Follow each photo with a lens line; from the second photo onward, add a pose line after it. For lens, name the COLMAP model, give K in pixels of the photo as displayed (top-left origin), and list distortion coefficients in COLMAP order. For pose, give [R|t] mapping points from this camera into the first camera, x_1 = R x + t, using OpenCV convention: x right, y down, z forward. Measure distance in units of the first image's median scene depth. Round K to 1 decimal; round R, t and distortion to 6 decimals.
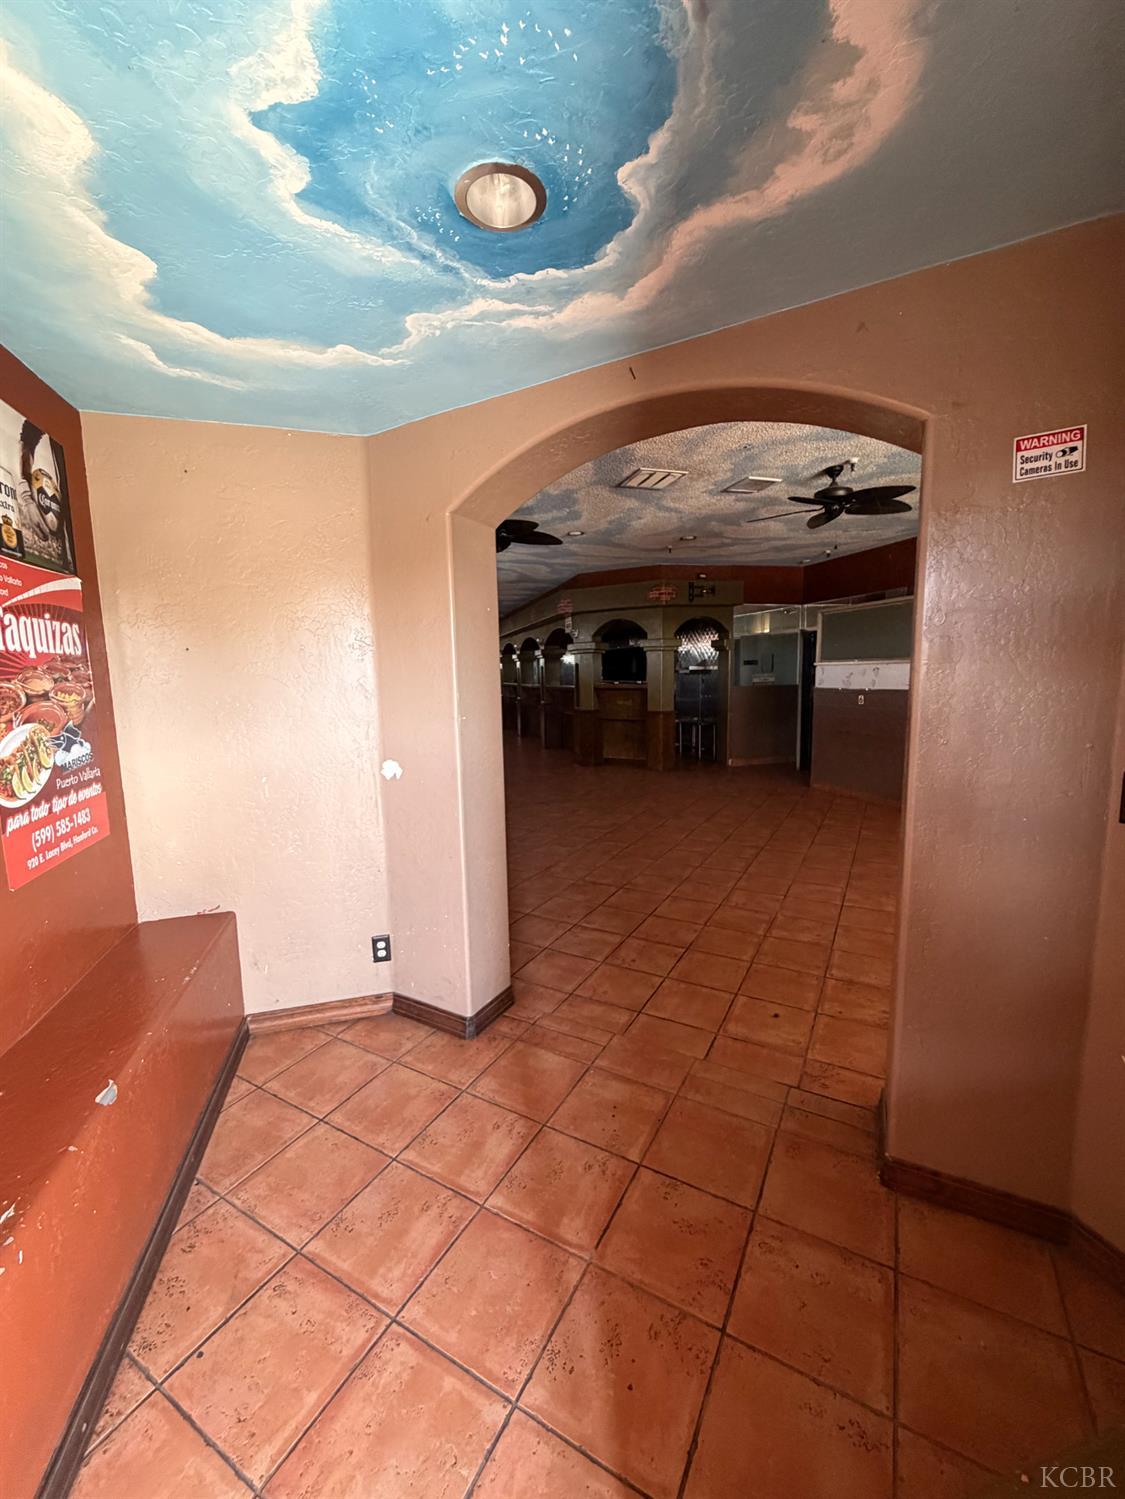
lens RADIAL K [[598.4, 0, 553.3], [0, 598.4, 740.3], [0, 0, 1]] dist [-0.001520, 0.000971]
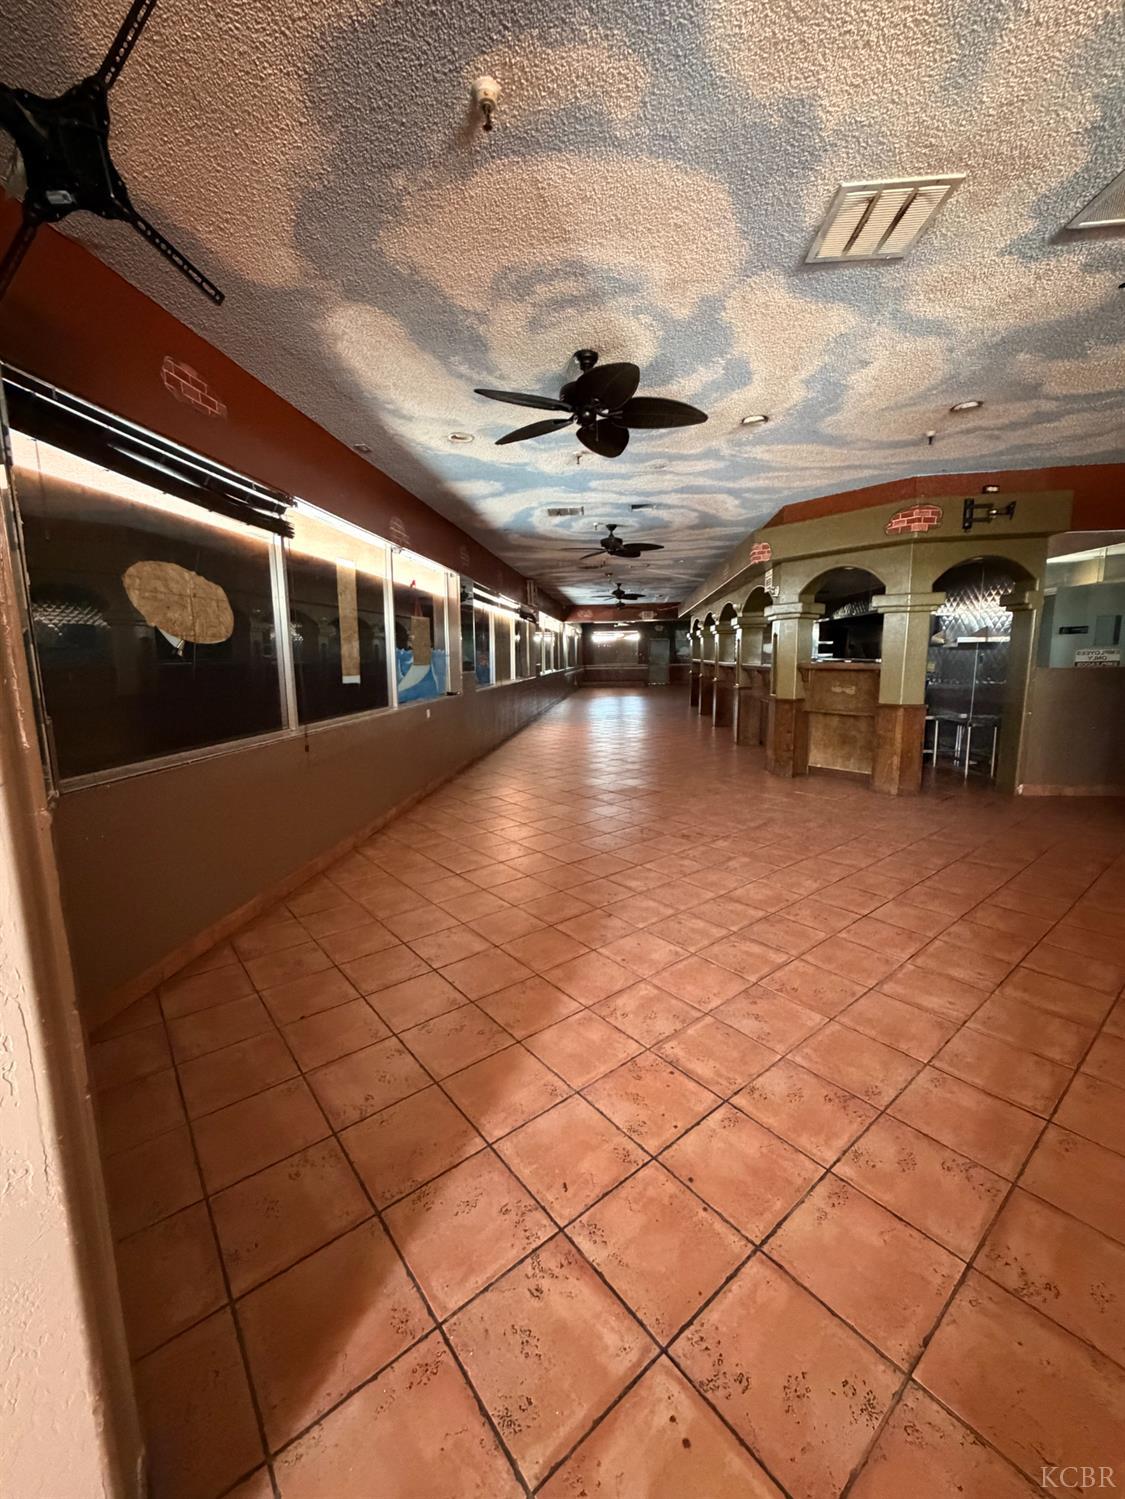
lens RADIAL K [[598.4, 0, 559.2], [0, 598.4, 745.2], [0, 0, 1]] dist [-0.001520, 0.000971]
pose [[0.931864, 0.058009, -0.358140, 0.072938], [-0.041573, 0.997706, 0.053431, -0.025428], [0.360418, -0.034902, 0.932138, 0.266465]]
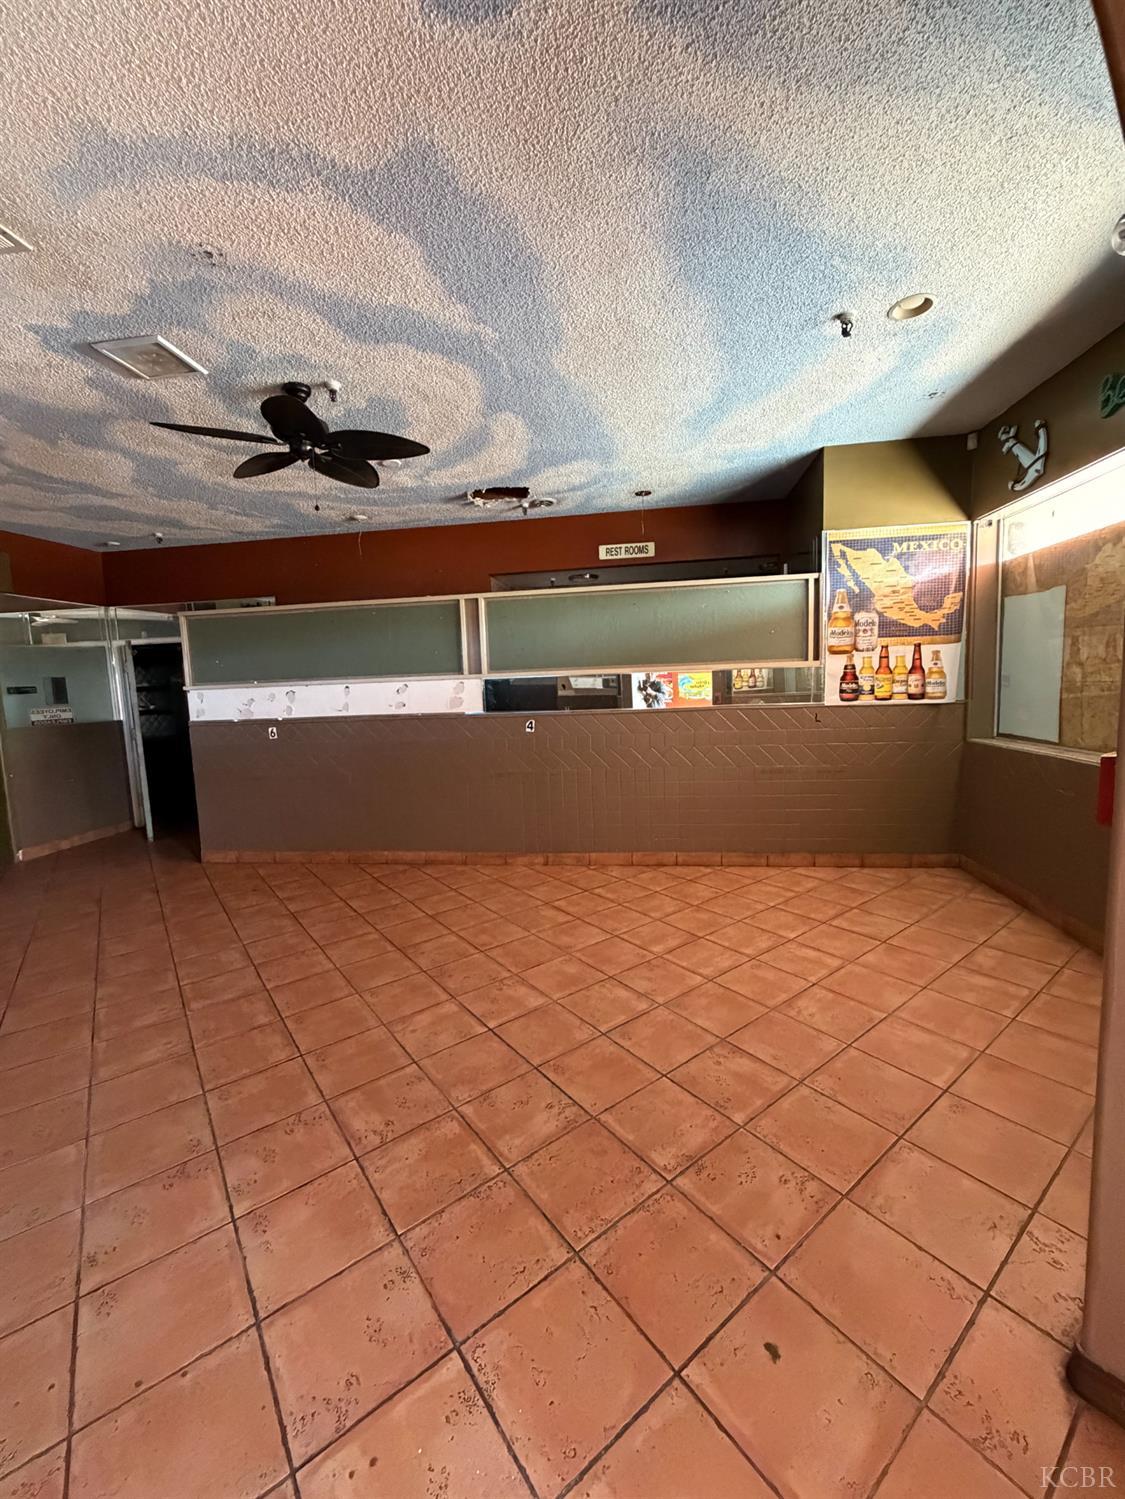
lens RADIAL K [[598.4, 0, 566.5], [0, 598.4, 743.3], [0, 0, 1]] dist [-0.001520, 0.000971]
pose [[0.388887, -0.090508, 0.916829, -0.033863], [0.135160, 0.990000, 0.040401, -0.027636], [-0.911317, 0.108207, 0.397231, 0.282555]]
